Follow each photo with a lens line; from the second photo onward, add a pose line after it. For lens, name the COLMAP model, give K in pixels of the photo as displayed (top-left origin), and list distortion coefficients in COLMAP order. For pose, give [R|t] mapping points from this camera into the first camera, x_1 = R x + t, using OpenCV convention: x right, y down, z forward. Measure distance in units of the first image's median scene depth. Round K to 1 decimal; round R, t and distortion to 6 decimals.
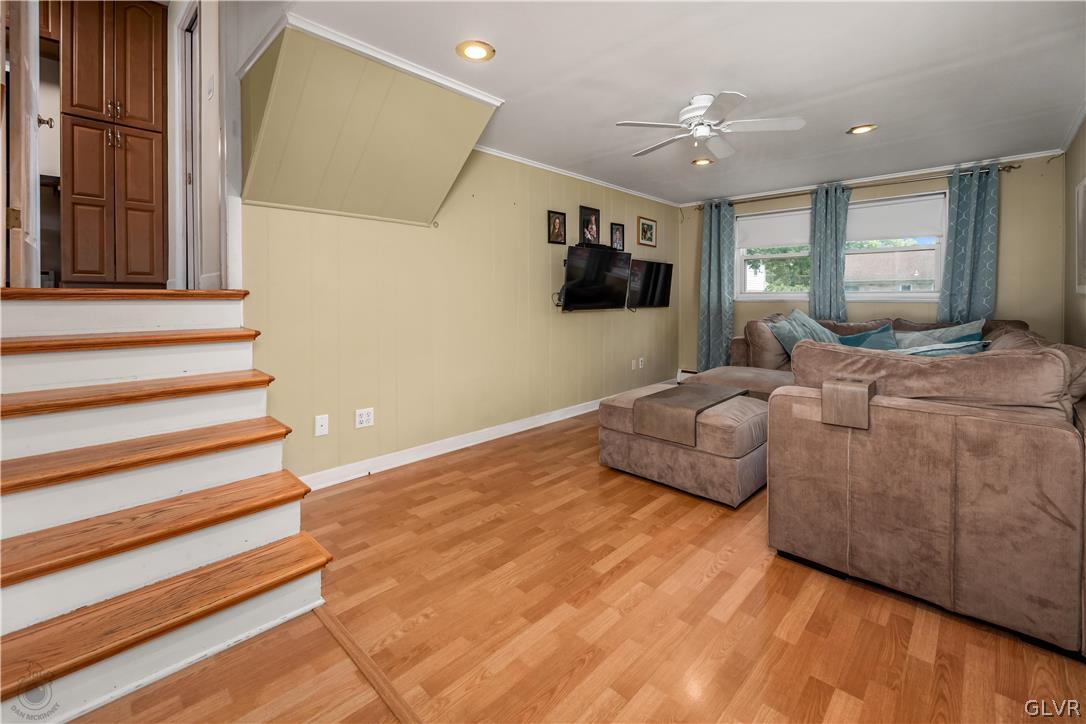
lens RADIAL K [[467.1, 0, 543.1], [0, 467.1, 293.8], [0, 0, 1]] dist [-0.000407, 0.000060]
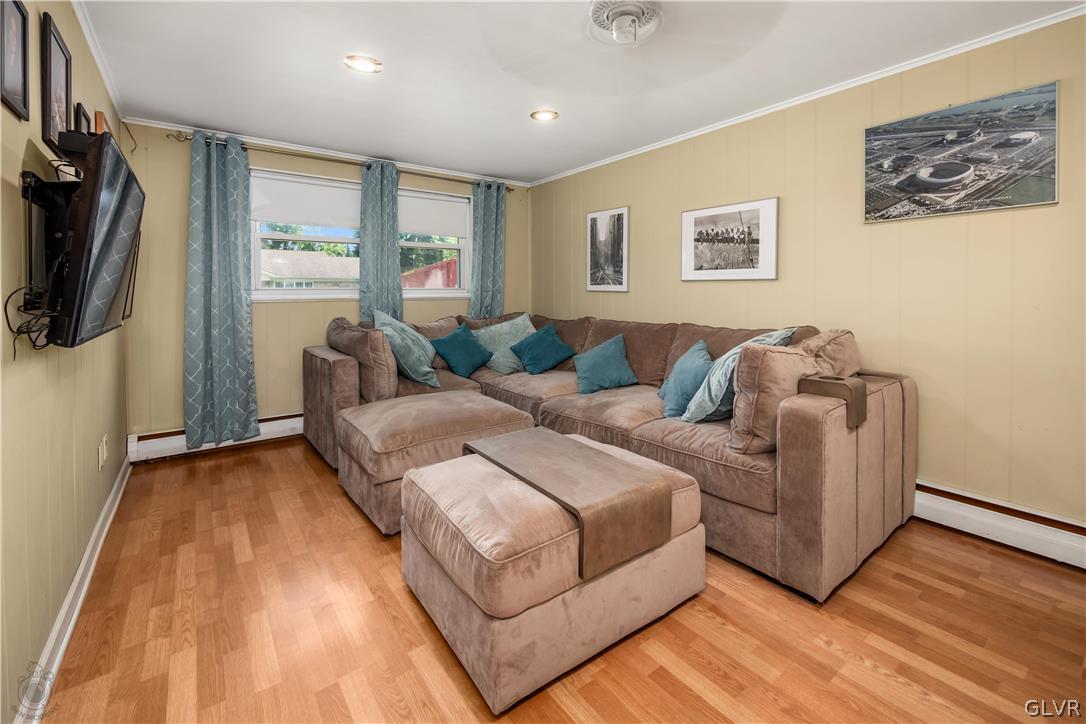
lens RADIAL K [[467.1, 0, 543.1], [0, 467.1, 293.8], [0, 0, 1]] dist [-0.000407, 0.000060]
pose [[0.167528, -0.008909, 0.985827, -0.177441], [-0.002194, 0.999953, 0.009410, -0.002943], [-0.985865, -0.003740, 0.167500, 0.591150]]
